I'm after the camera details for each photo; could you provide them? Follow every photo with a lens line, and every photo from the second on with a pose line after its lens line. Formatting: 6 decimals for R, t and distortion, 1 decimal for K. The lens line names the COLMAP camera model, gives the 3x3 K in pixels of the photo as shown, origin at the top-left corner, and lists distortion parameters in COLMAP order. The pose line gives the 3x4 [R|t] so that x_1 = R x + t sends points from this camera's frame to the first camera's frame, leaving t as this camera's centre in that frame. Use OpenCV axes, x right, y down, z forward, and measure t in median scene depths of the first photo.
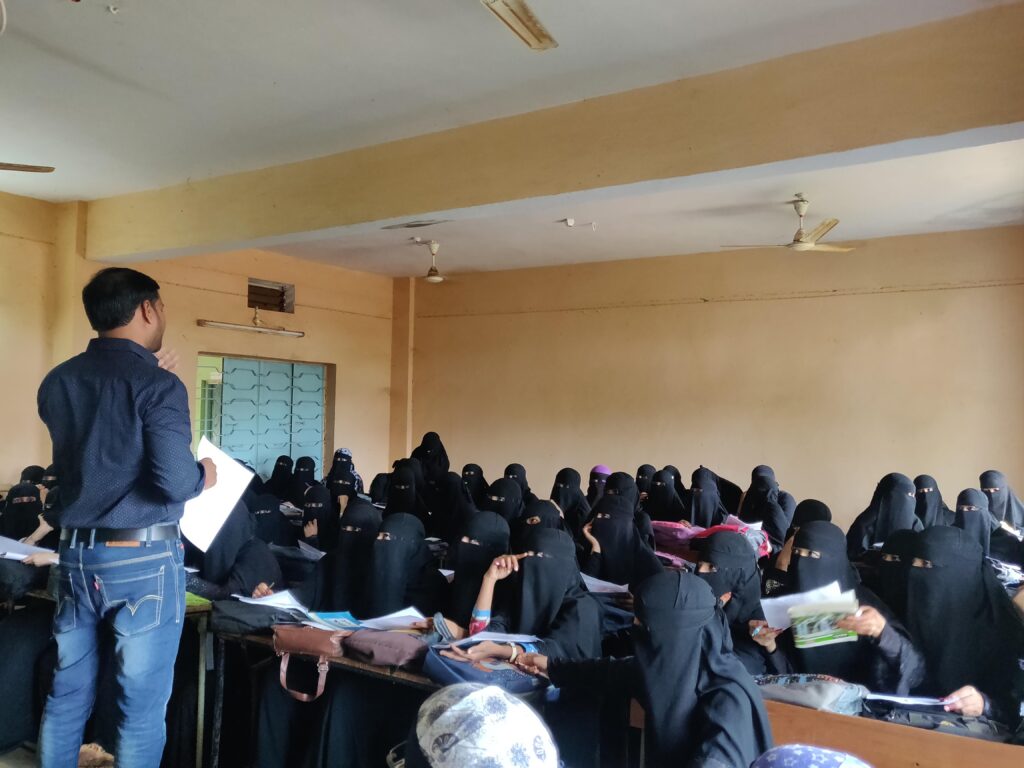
lens RADIAL K [[786.7, 0, 517.4], [0, 786.7, 382.3], [0, 0, 1]] dist [-0.038906, 0.104963]
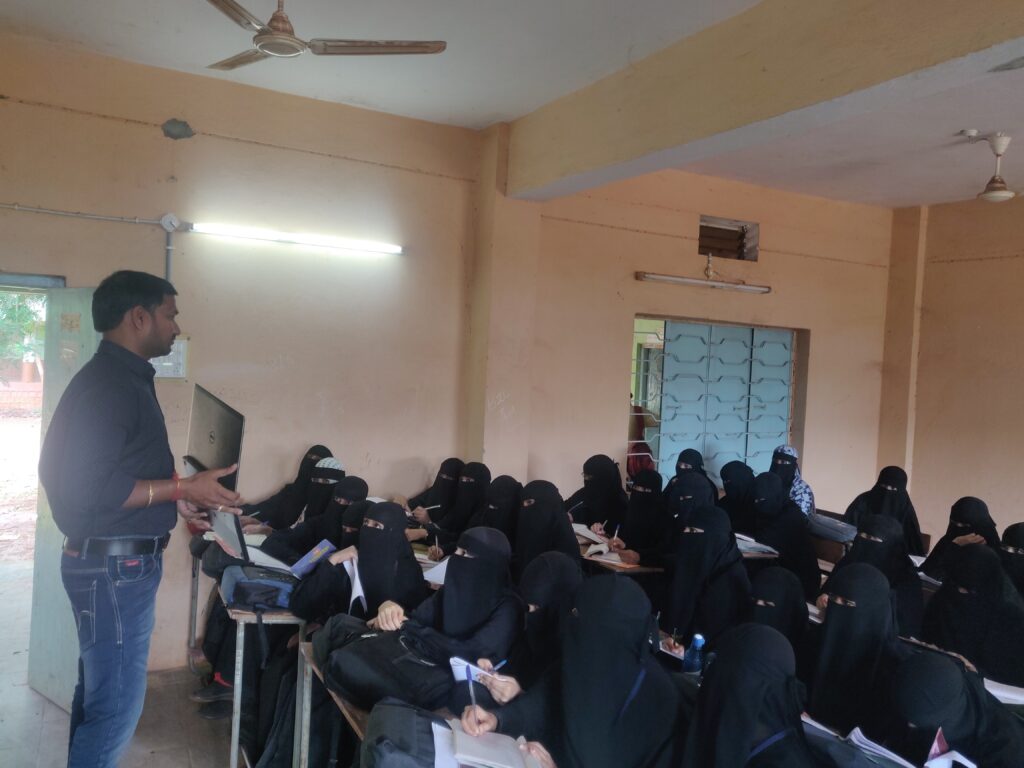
lens RADIAL K [[786.7, 0, 517.4], [0, 786.7, 382.3], [0, 0, 1]] dist [-0.038906, 0.104963]
pose [[0.860691, 0.045530, -0.507088, -0.097356], [-0.018241, 0.998112, 0.058656, -0.012558], [0.508801, -0.041234, 0.859896, 0.235879]]
